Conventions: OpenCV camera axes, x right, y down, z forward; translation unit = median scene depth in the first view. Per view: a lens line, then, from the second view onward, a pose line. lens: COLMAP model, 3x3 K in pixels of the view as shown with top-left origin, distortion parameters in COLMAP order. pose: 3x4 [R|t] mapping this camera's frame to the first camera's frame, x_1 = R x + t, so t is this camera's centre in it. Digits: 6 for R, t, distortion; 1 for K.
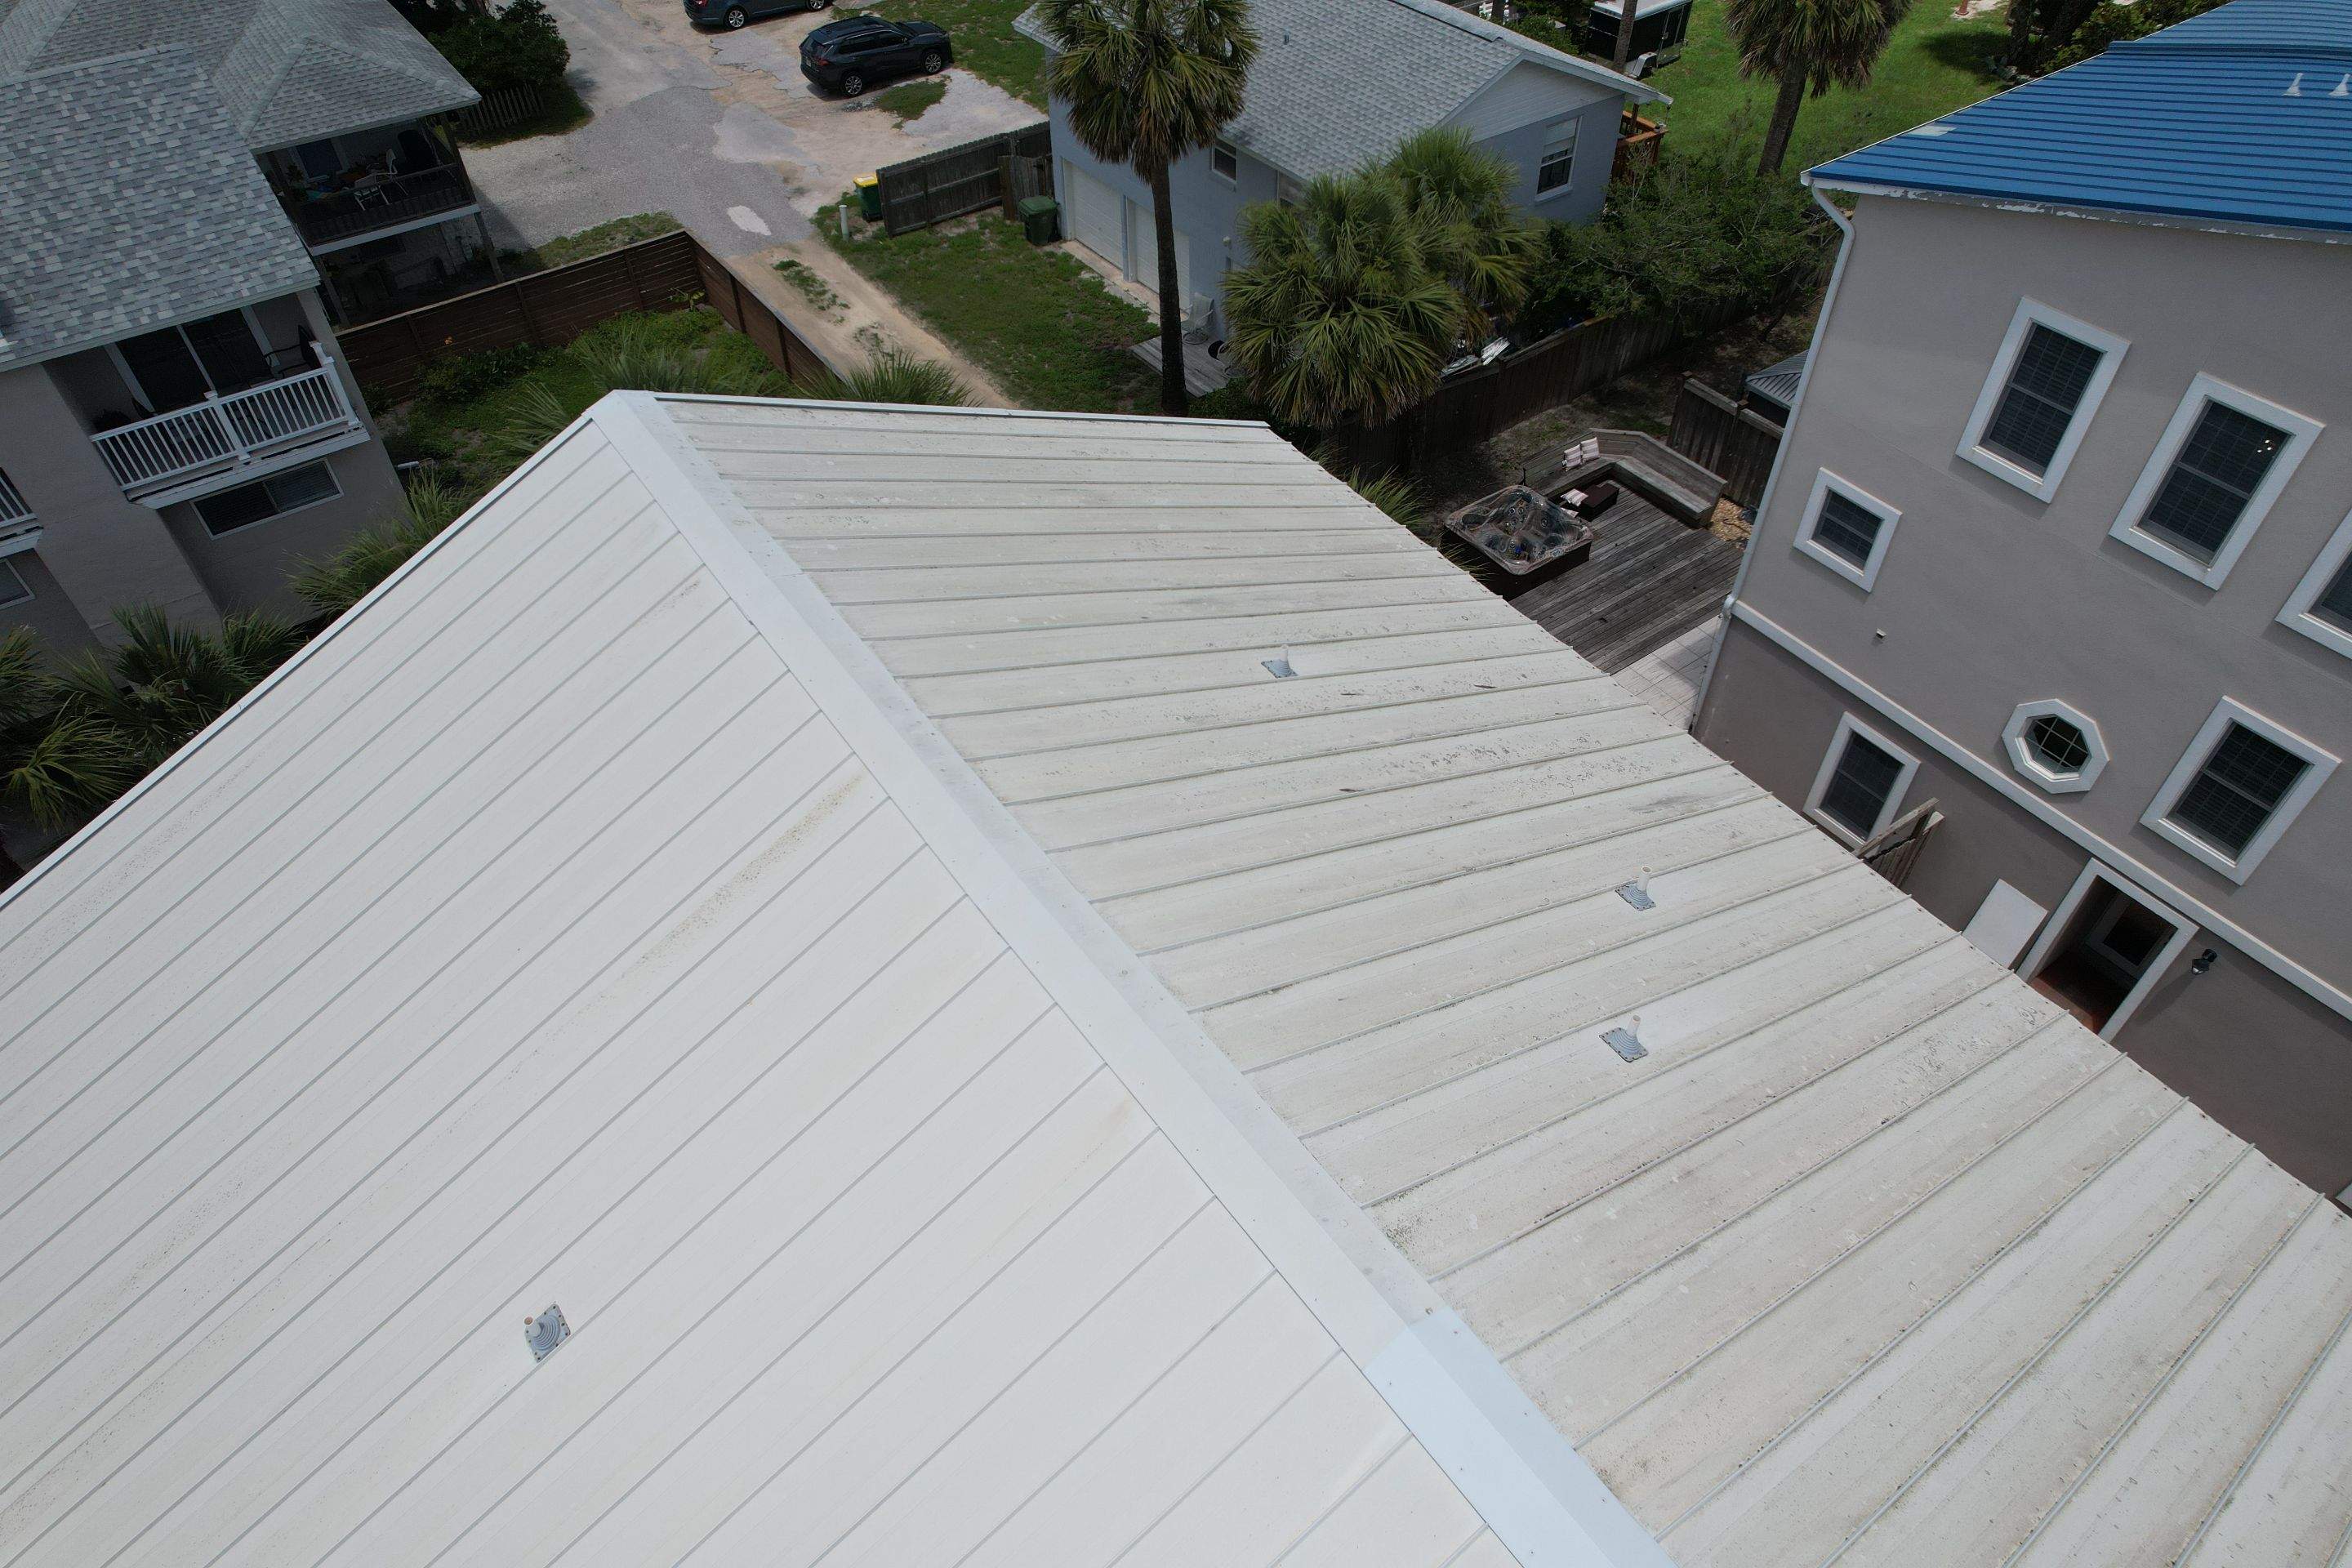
lens RADIAL K [[1394.3, 0, 1111.8], [0, 1394.3, 786.4], [0, 0, 1]] dist [-0.048530, 0.004870]
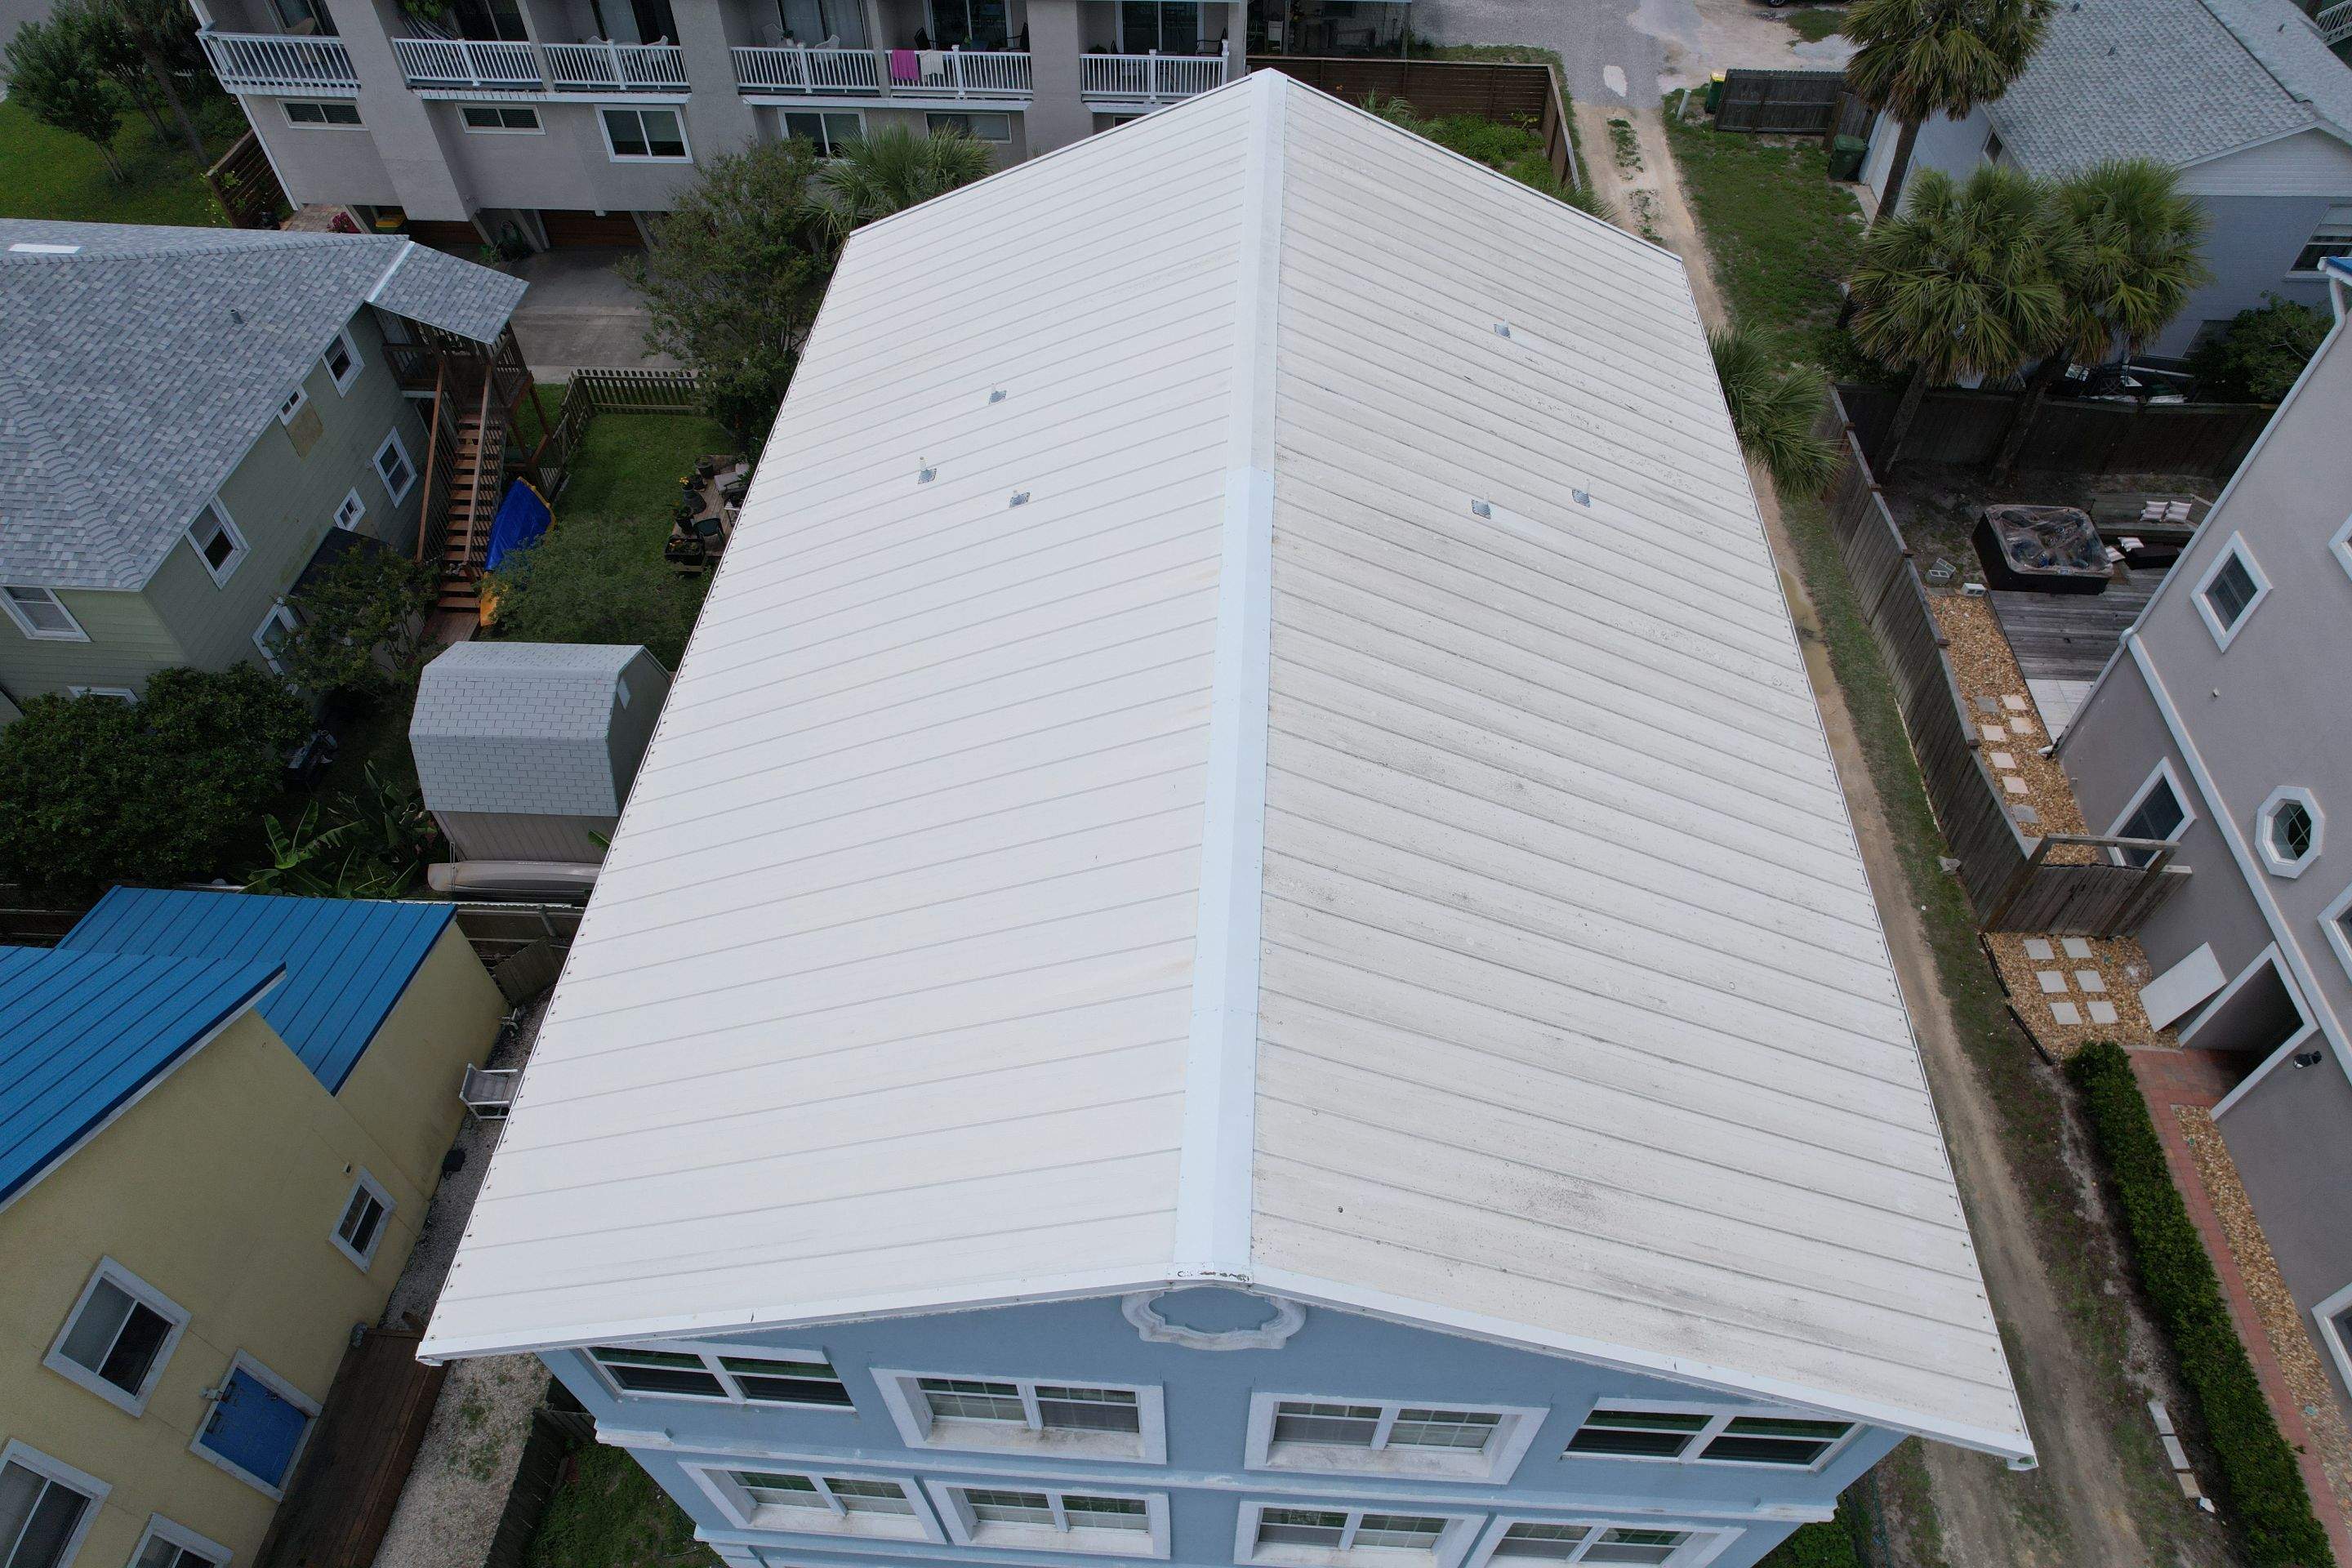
lens RADIAL K [[1490.1, 0, 1171.8], [0, 1490.1, 779.9], [0, 0, 1]] dist [-0.047038, 0.049303]
pose [[0.767454, 0.487907, -0.415886, 0.333484], [-0.471048, 0.869182, 0.150456, 0.125230], [0.434889, 0.080434, 0.896884, -0.315892]]
